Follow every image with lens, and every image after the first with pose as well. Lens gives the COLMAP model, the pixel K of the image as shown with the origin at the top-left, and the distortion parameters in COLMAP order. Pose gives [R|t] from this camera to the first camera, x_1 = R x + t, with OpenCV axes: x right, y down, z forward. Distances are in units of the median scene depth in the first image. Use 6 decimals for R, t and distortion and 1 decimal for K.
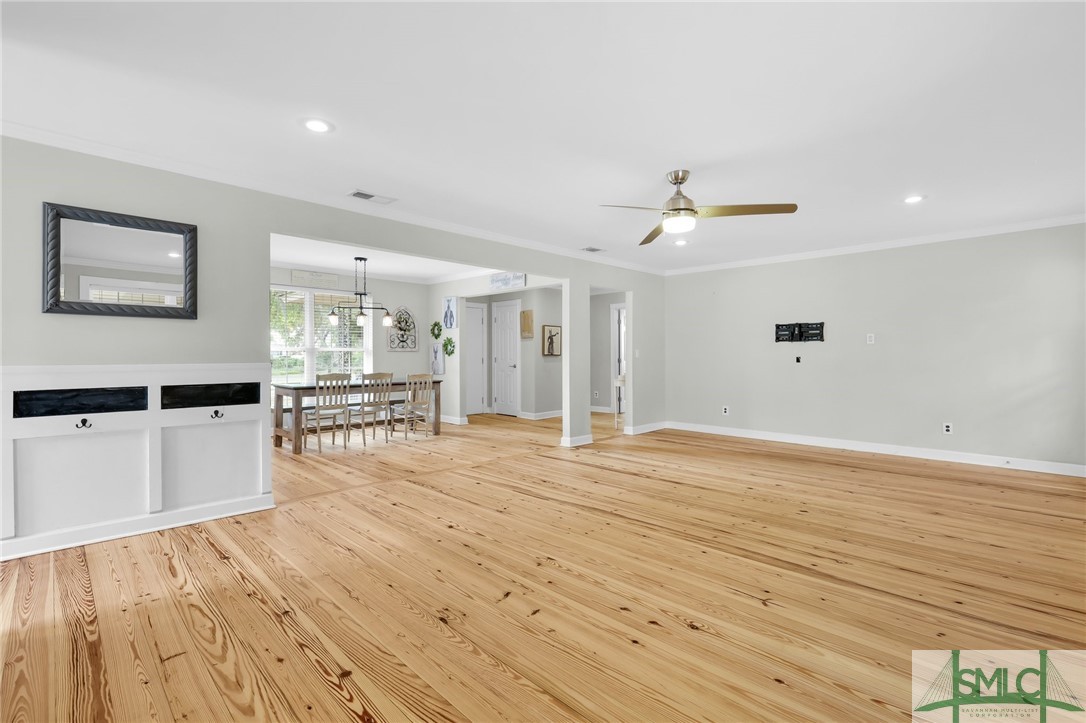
lens RADIAL K [[491.4, 0, 544.7], [0, 491.4, 356.0], [0, 0, 1]] dist [0.000325, -0.001356]
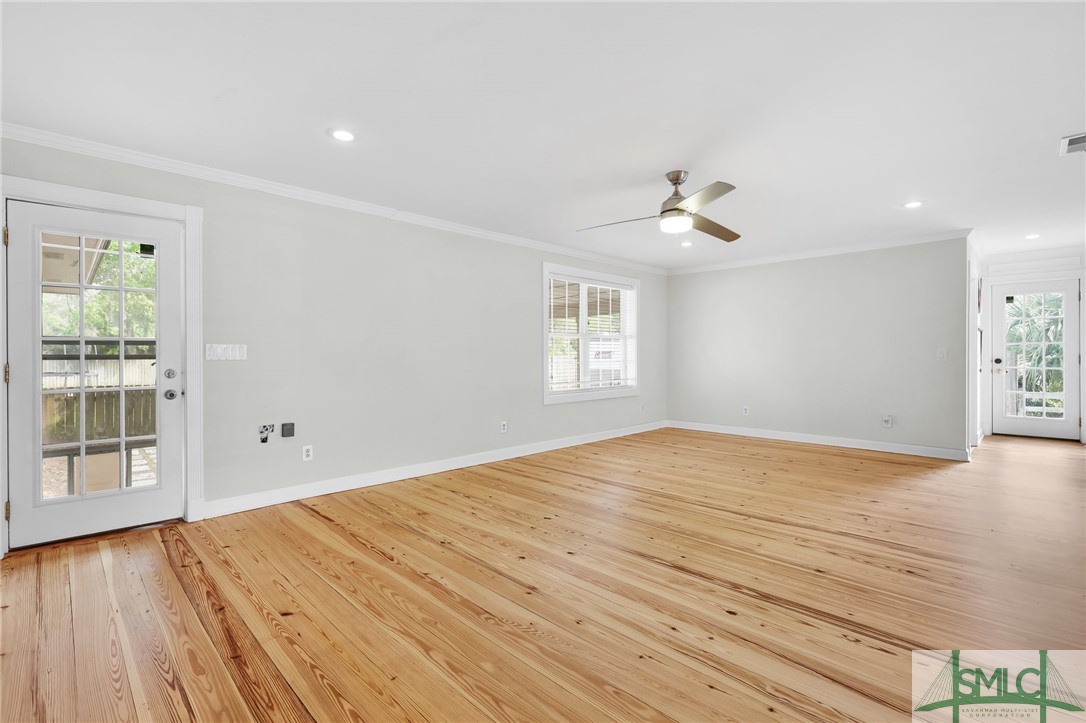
lens RADIAL K [[491.4, 0, 541.8], [0, 491.4, 365.3], [0, 0, 1]] dist [0.000325, -0.001356]
pose [[-0.999944, 0.005463, 0.009061, 0.318309], [0.005620, 0.999832, 0.017448, 0.000162], [-0.008964, 0.017498, -0.999807, 1.176552]]
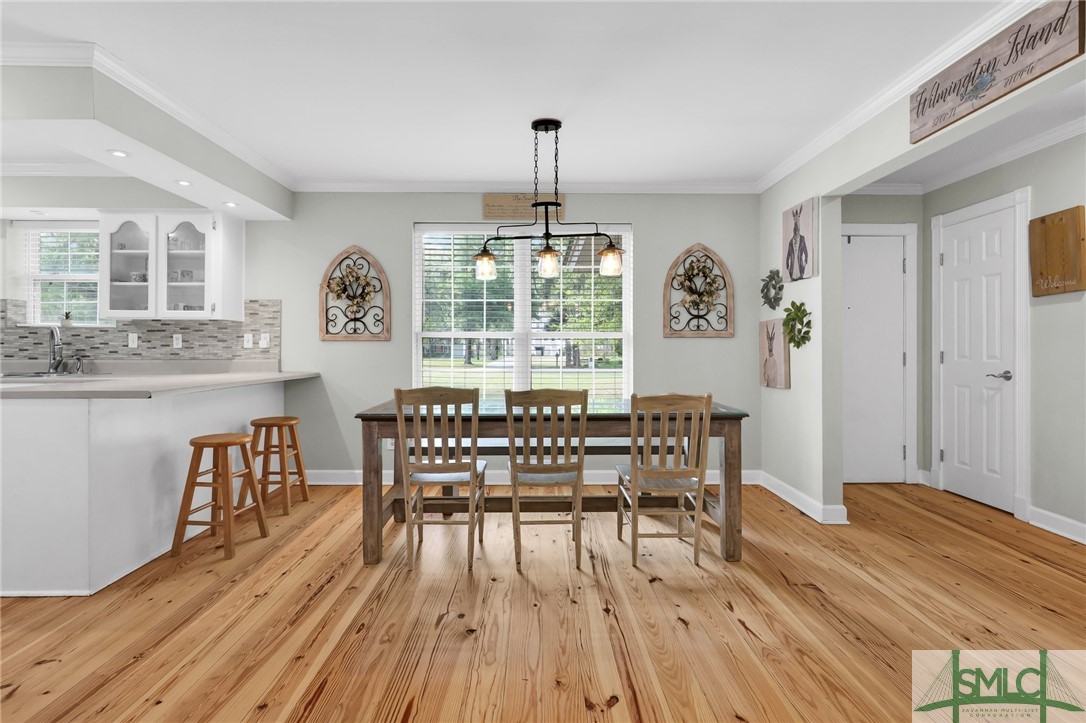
lens RADIAL K [[515.2, 0, 543.1], [0, 515.2, 348.4], [0, 0, 1]] dist [-0.001423, -0.000031]
pose [[0.712692, -0.000135, -0.701477, -0.058621], [-0.001893, 0.999996, -0.002115, 0.003579], [0.701474, 0.002835, 0.712689, 0.742132]]
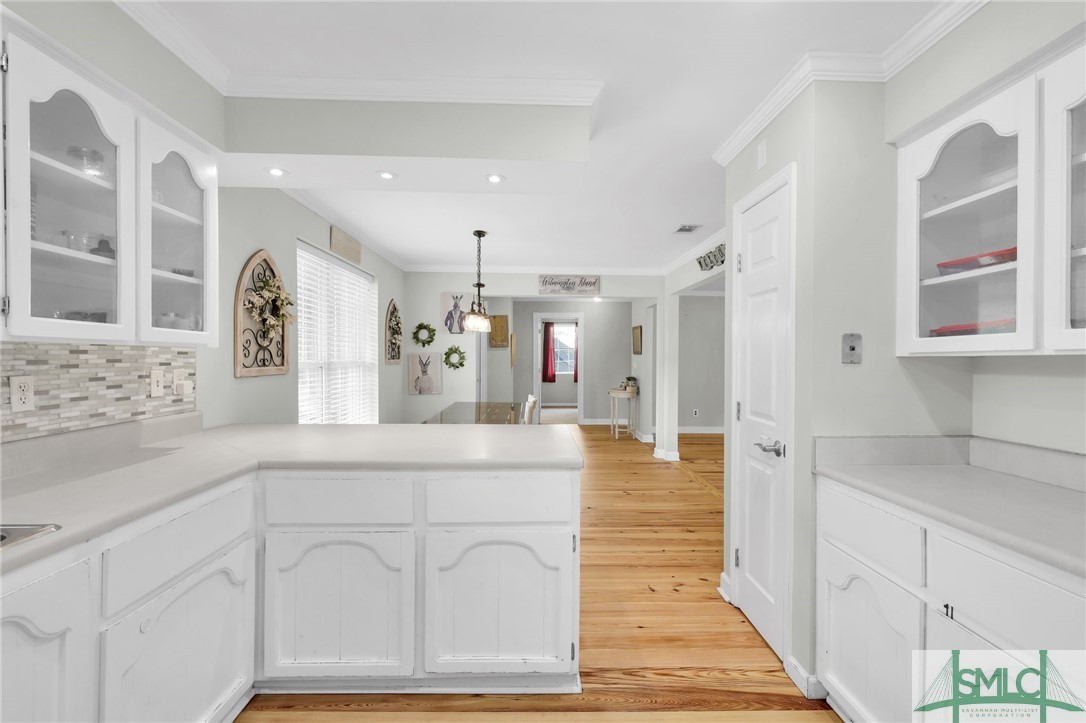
lens RADIAL K [[491.4, 0, 550.2], [0, 491.4, 360.4], [0, 0, 1]] dist [0.000325, -0.001356]
pose [[0.688047, -0.001130, 0.725665, -0.892801], [-0.004792, 0.999970, 0.006100, -0.027706], [-0.725650, -0.007674, 0.688021, 0.503785]]
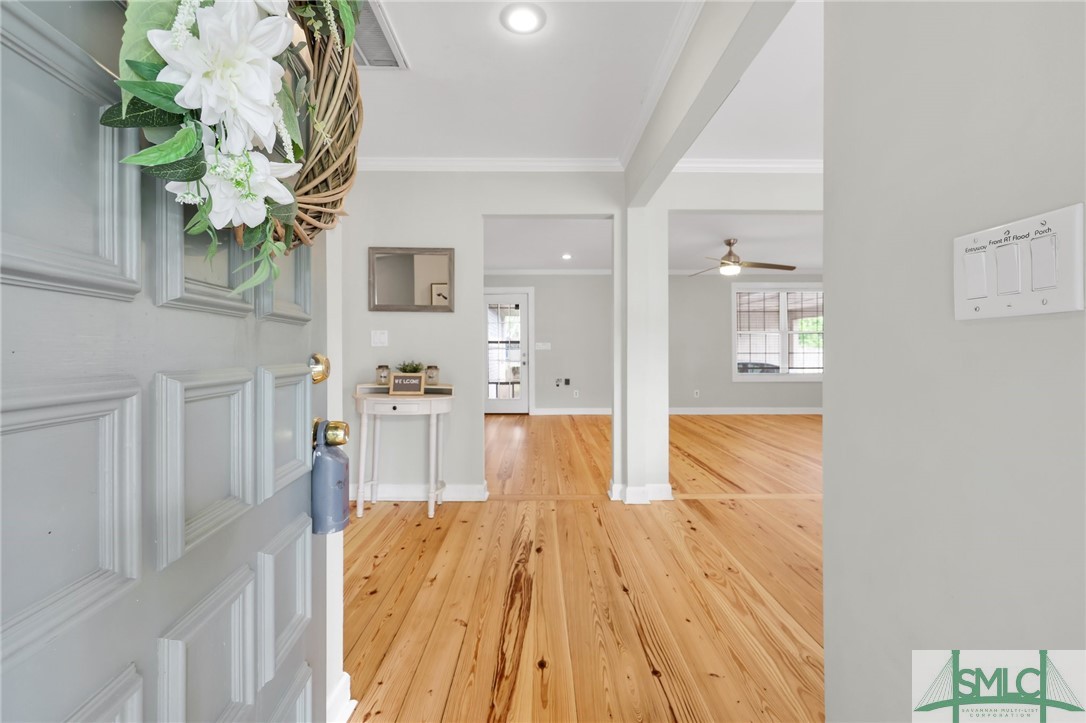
lens RADIAL K [[491.4, 0, 546.5], [0, 491.4, 357.9], [0, 0, 1]] dist [0.000325, -0.001356]
pose [[-0.711208, -0.002737, 0.702976, -0.272672], [0.005312, 0.999943, 0.009268, 0.013062], [-0.702961, 0.010326, -0.711153, 1.564238]]
